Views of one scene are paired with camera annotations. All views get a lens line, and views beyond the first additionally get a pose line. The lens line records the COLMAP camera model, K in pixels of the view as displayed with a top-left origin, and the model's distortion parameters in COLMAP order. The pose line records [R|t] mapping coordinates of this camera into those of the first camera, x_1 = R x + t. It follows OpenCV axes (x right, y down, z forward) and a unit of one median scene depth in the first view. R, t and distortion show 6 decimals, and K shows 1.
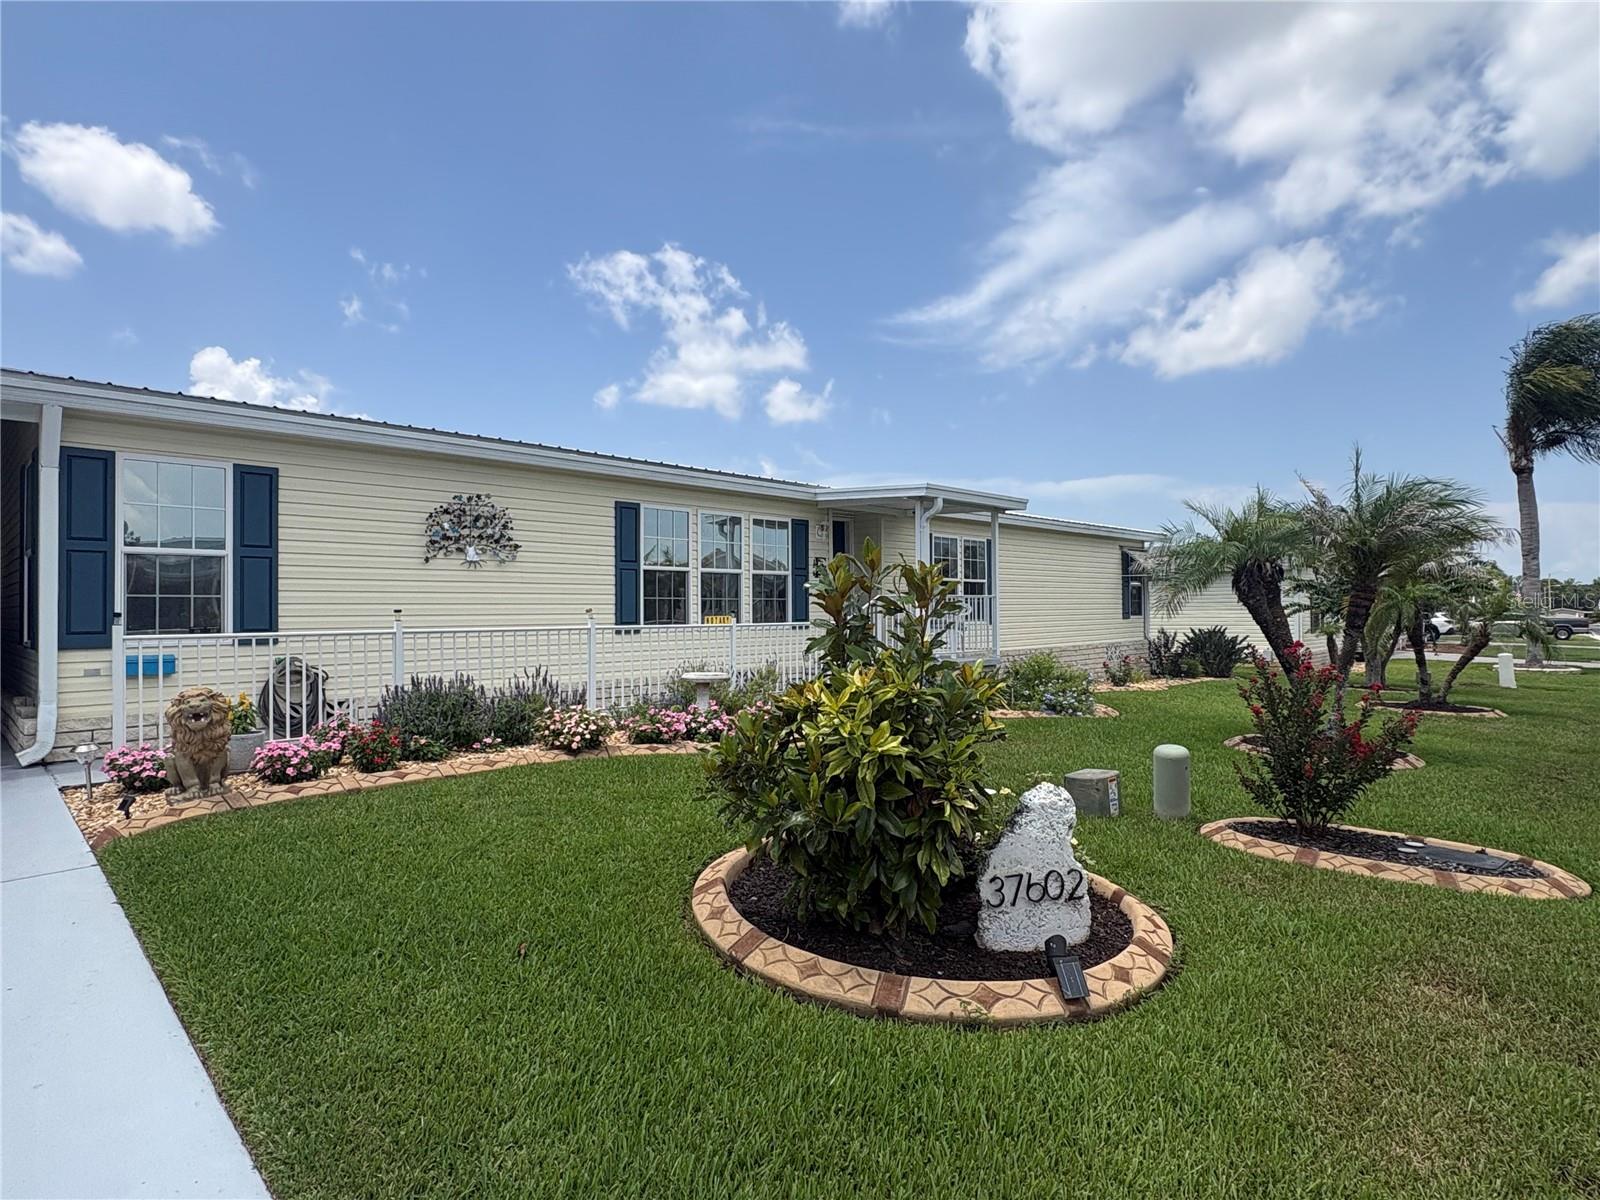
lens RADIAL K [[875.4, 0, 800.0], [0, 875.4, 600.0], [0, 0, 1]] dist [-0.041513, 0.000205]
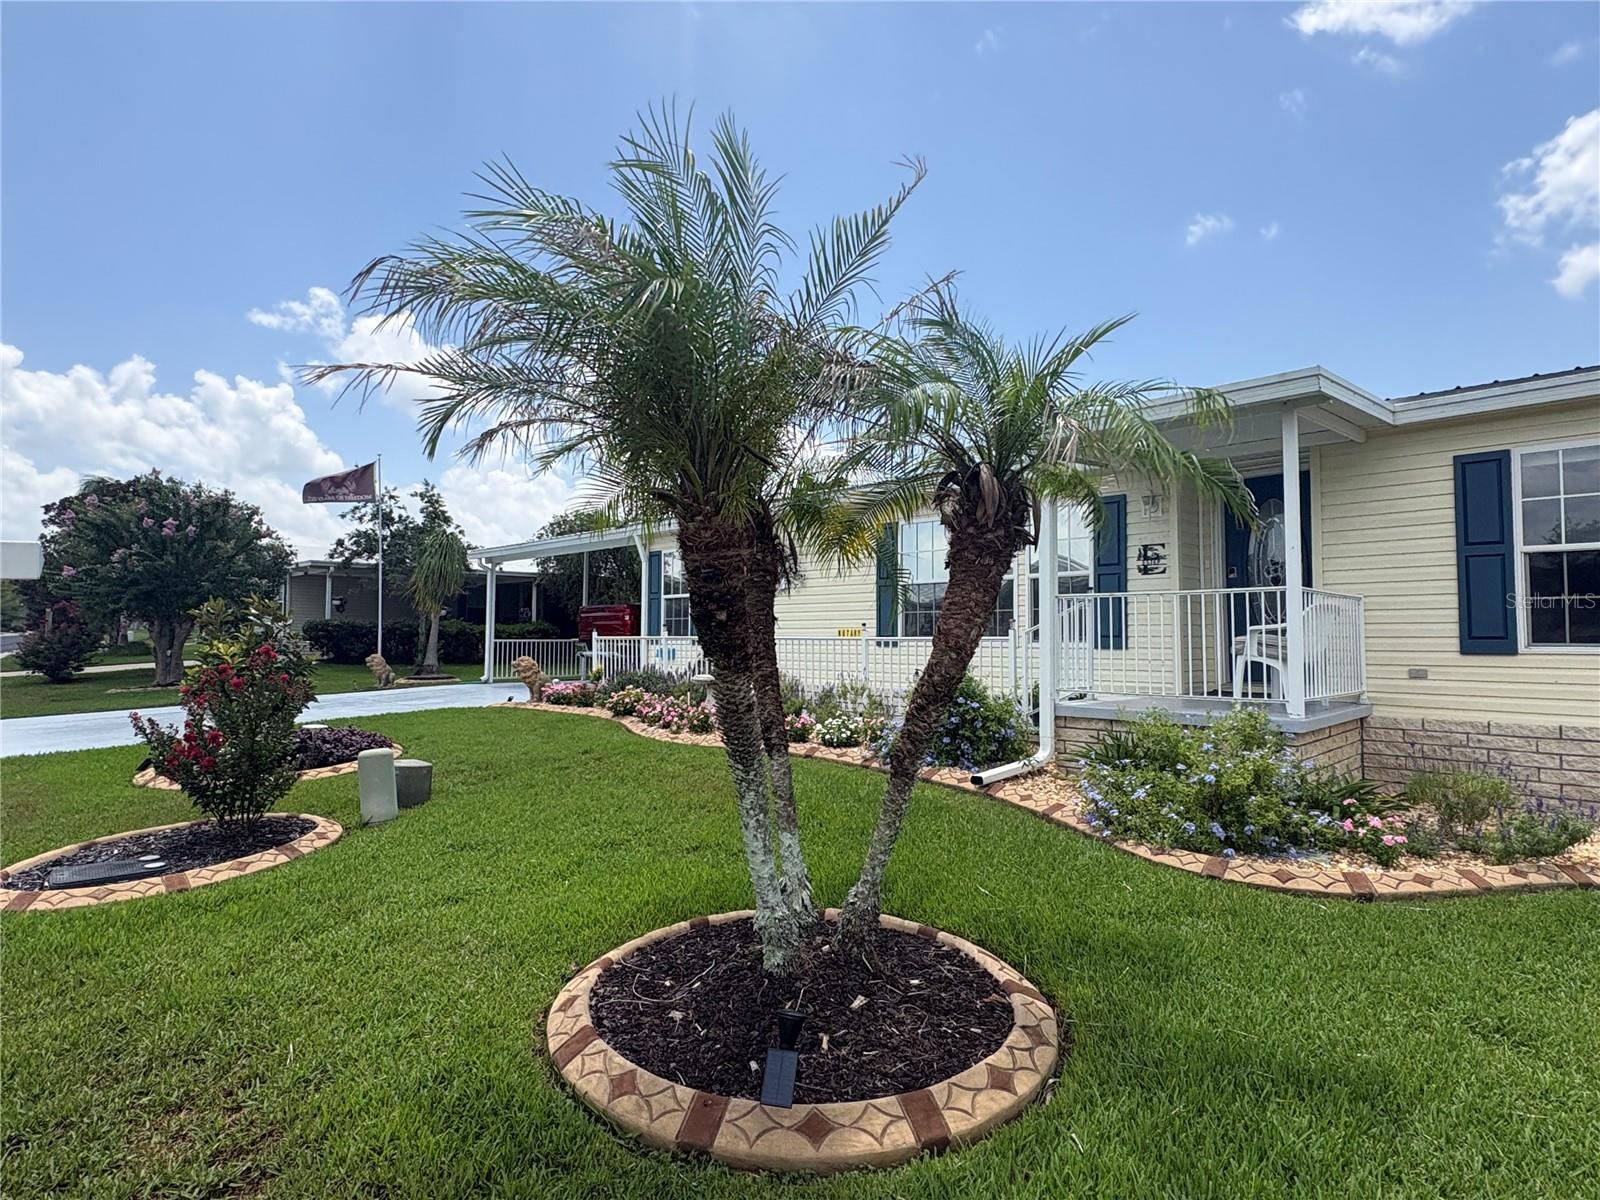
lens RADIAL K [[911.6, 0, 800.0], [0, 911.6, 600.0], [0, 0, 1]] dist [-0.002084, 0.000560]
pose [[-0.050543, -0.024098, -0.998431, 0.933575], [0.021432, 0.999452, -0.025208, 0.008224], [0.998492, -0.022673, -0.049998, 0.959054]]
